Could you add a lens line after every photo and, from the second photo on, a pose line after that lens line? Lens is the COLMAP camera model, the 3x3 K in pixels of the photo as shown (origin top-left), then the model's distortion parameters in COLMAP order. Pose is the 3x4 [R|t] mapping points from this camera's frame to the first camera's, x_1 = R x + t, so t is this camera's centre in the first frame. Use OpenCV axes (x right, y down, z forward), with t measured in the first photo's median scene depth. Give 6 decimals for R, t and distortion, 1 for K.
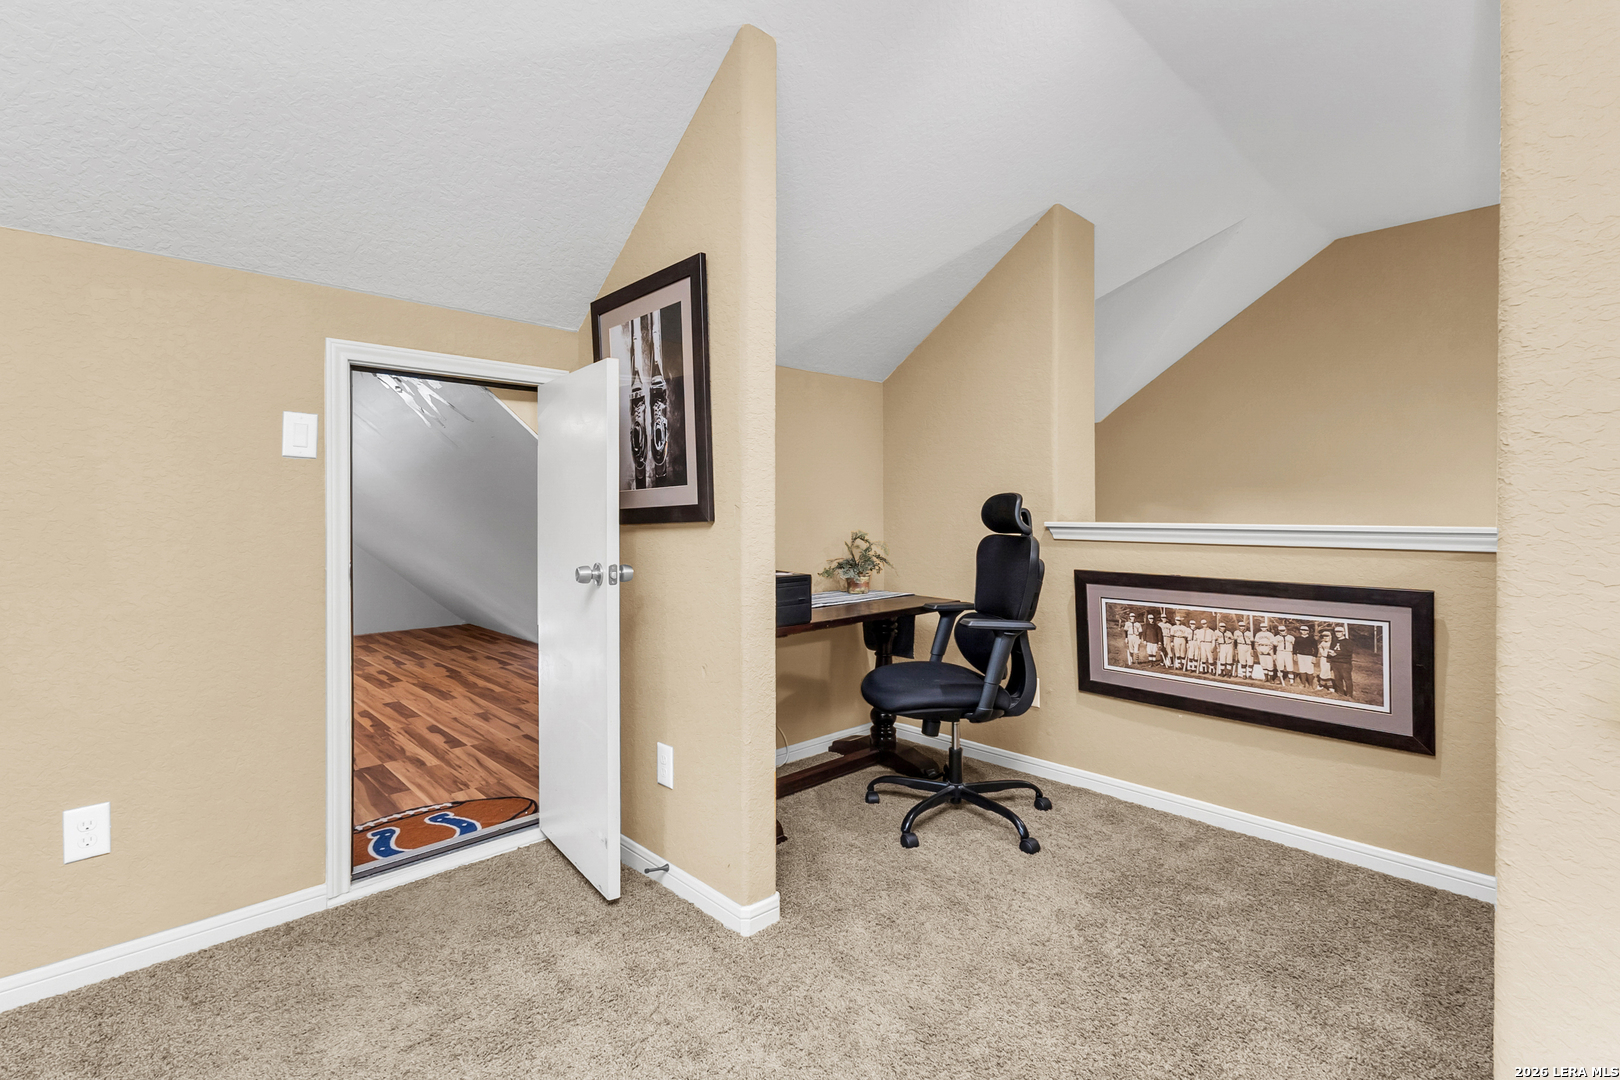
lens RADIAL K [[756.5, 0, 808.2], [0, 756.5, 526.8], [0, 0, 1]] dist [0.014382, -0.000329]
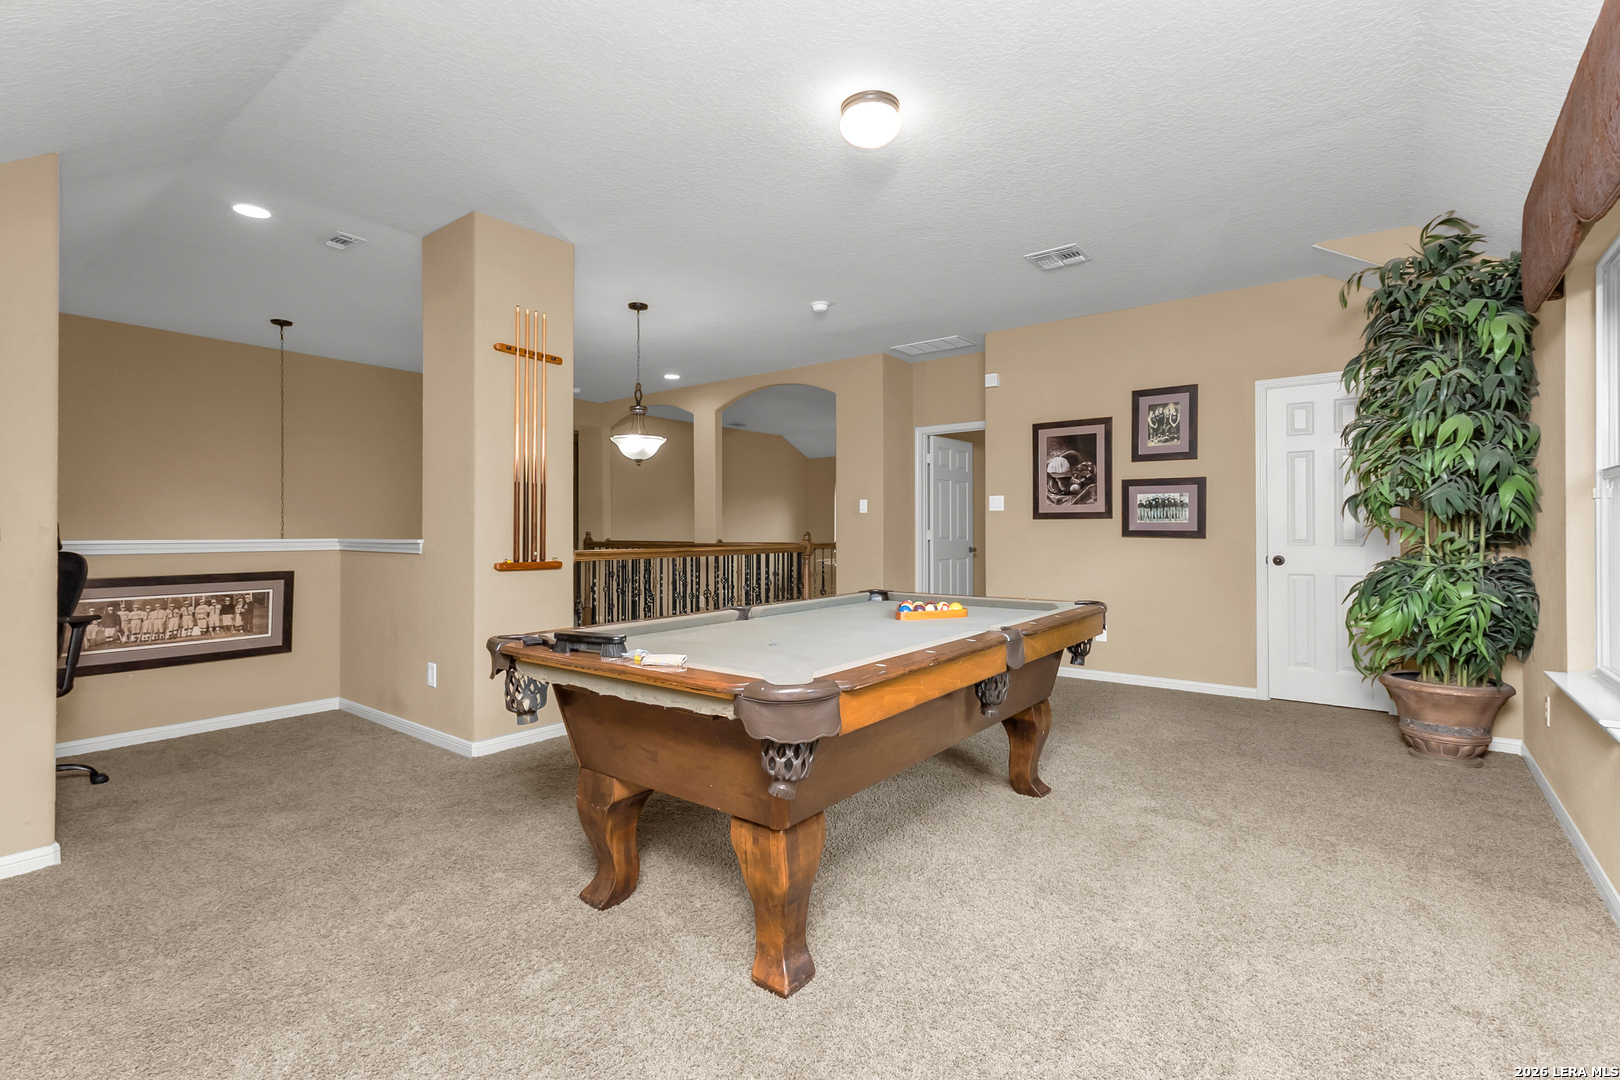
lens RADIAL K [[756.5, 0, 806.5], [0, 756.5, 524.2], [0, 0, 1]] dist [0.014382, -0.000329]
pose [[-0.170260, 0.004691, 0.985388, -1.247703], [0.014532, 0.999892, -0.002249, -0.014188], [-0.985292, 0.013936, -0.170309, -0.009390]]
